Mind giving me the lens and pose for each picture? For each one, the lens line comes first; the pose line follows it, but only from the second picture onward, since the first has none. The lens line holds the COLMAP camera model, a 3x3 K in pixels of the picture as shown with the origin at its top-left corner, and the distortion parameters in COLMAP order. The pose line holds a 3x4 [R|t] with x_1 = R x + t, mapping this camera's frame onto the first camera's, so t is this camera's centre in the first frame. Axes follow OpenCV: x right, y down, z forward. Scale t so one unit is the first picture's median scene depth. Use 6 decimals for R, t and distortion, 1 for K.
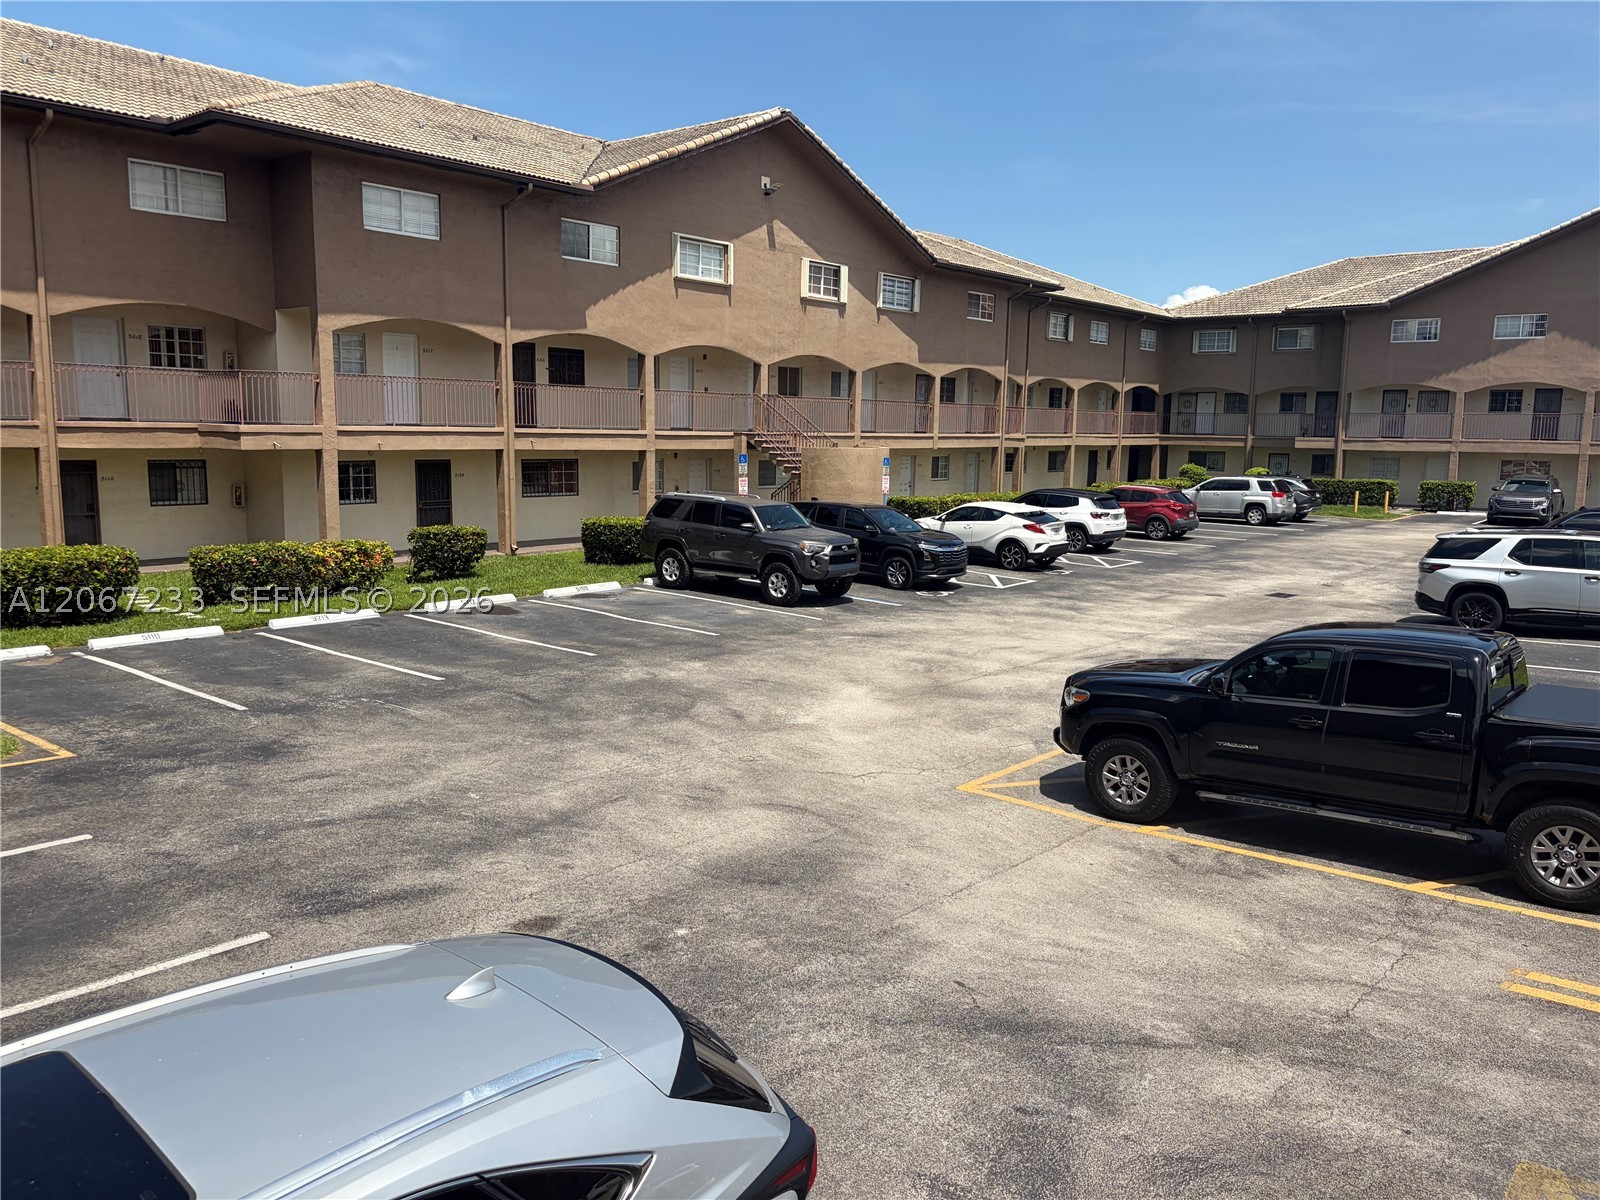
lens RADIAL K [[1204.3, 0, 802.4], [0, 1204.3, 602.8], [0, 0, 1]] dist [0.046310, -0.049447]
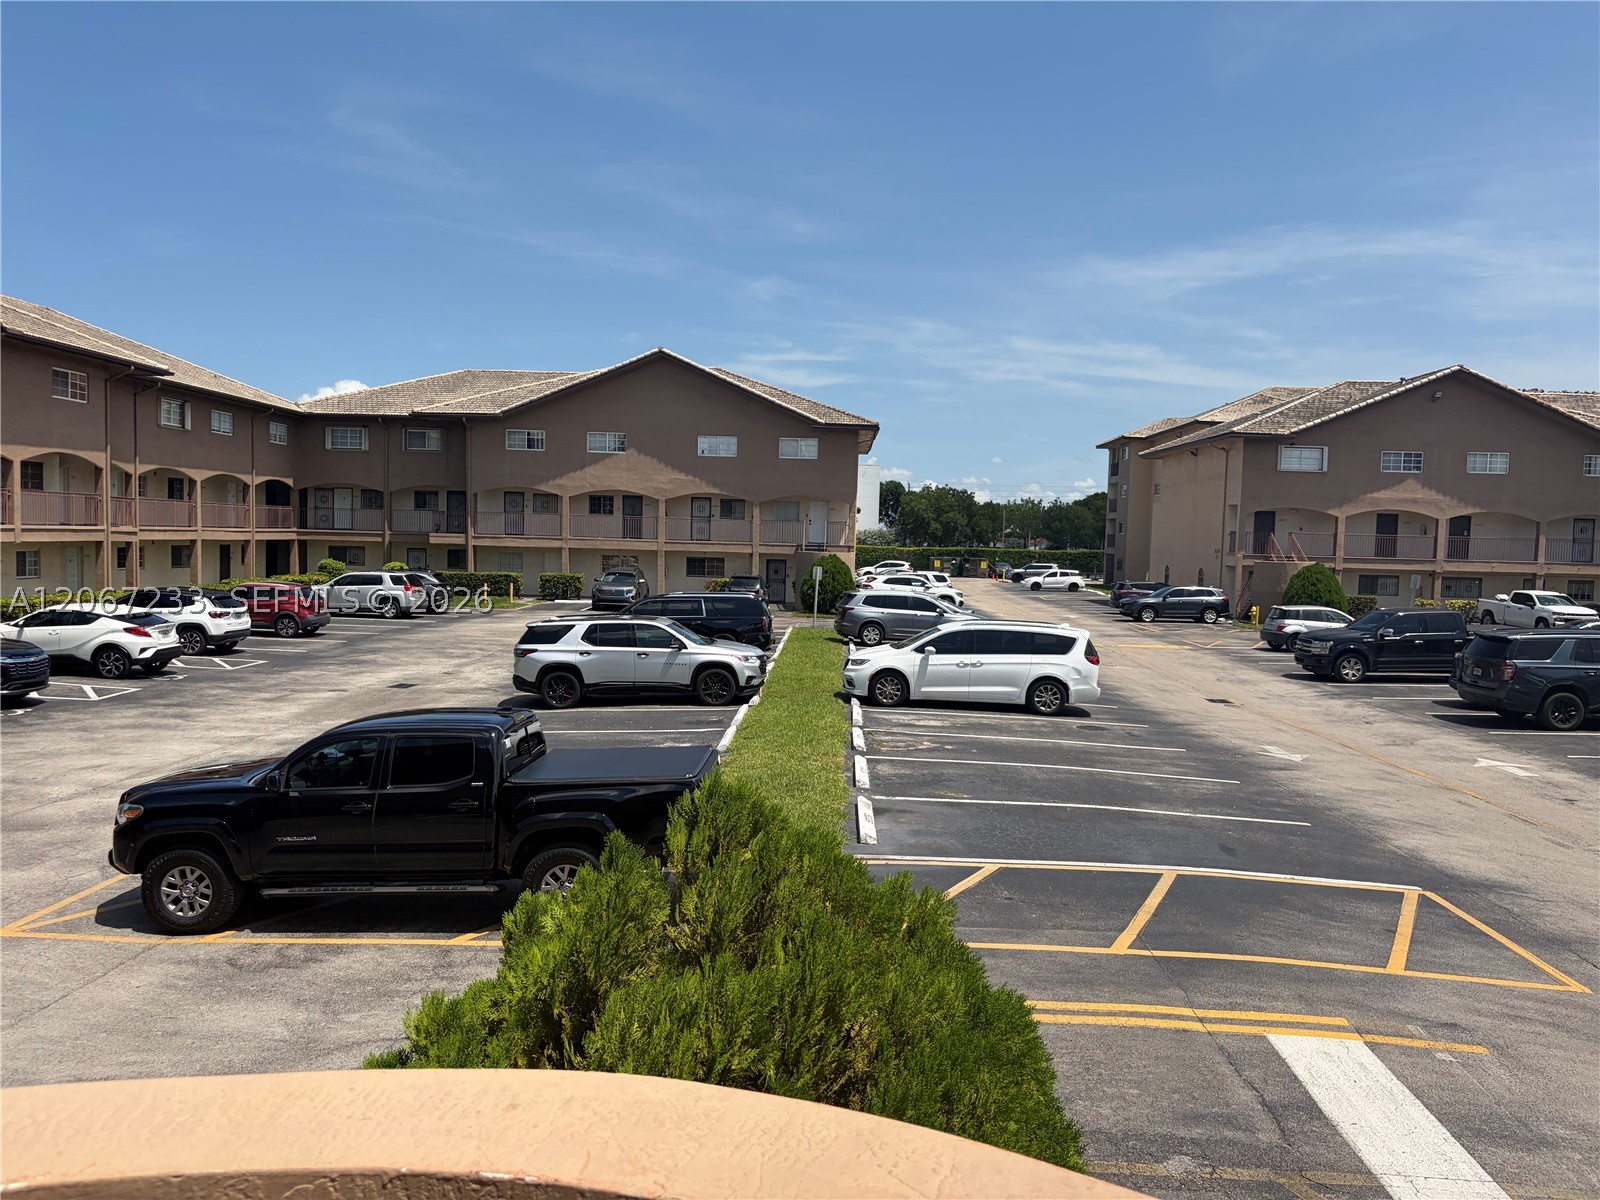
lens RADIAL K [[1204.3, 0, 795.6], [0, 1204.3, 611.3], [0, 0, 1]] dist [0.046310, -0.049447]
pose [[0.789728, -0.033087, 0.612565, 0.024020], [0.075103, 0.996248, -0.043011, 0.000074], [-0.608843, 0.079972, 0.789249, -0.035280]]
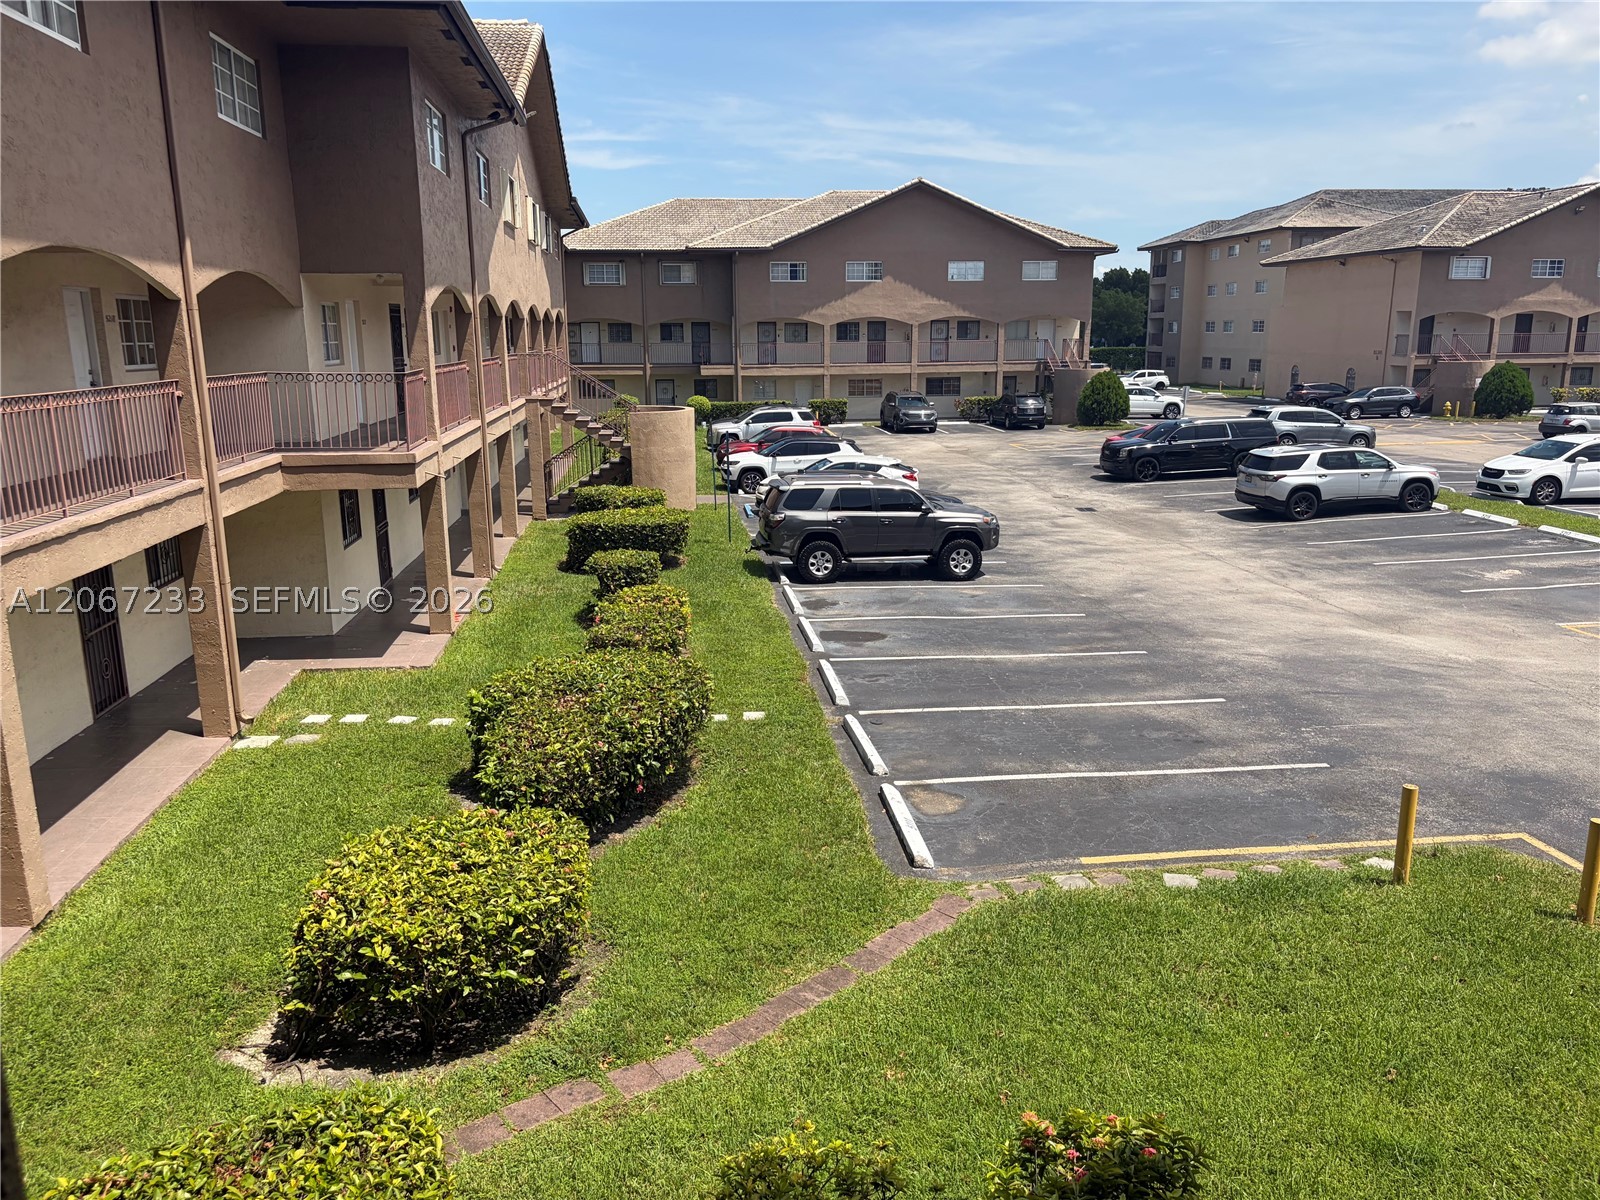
lens RADIAL K [[1204.3, 0, 796.2], [0, 1204.3, 613.8], [0, 0, 1]] dist [0.046310, -0.049447]
pose [[0.691338, -0.184291, 0.698633, -0.700204], [0.123185, 0.982831, 0.137360, -0.107239], [-0.711953, -0.008901, 0.702171, 0.311581]]
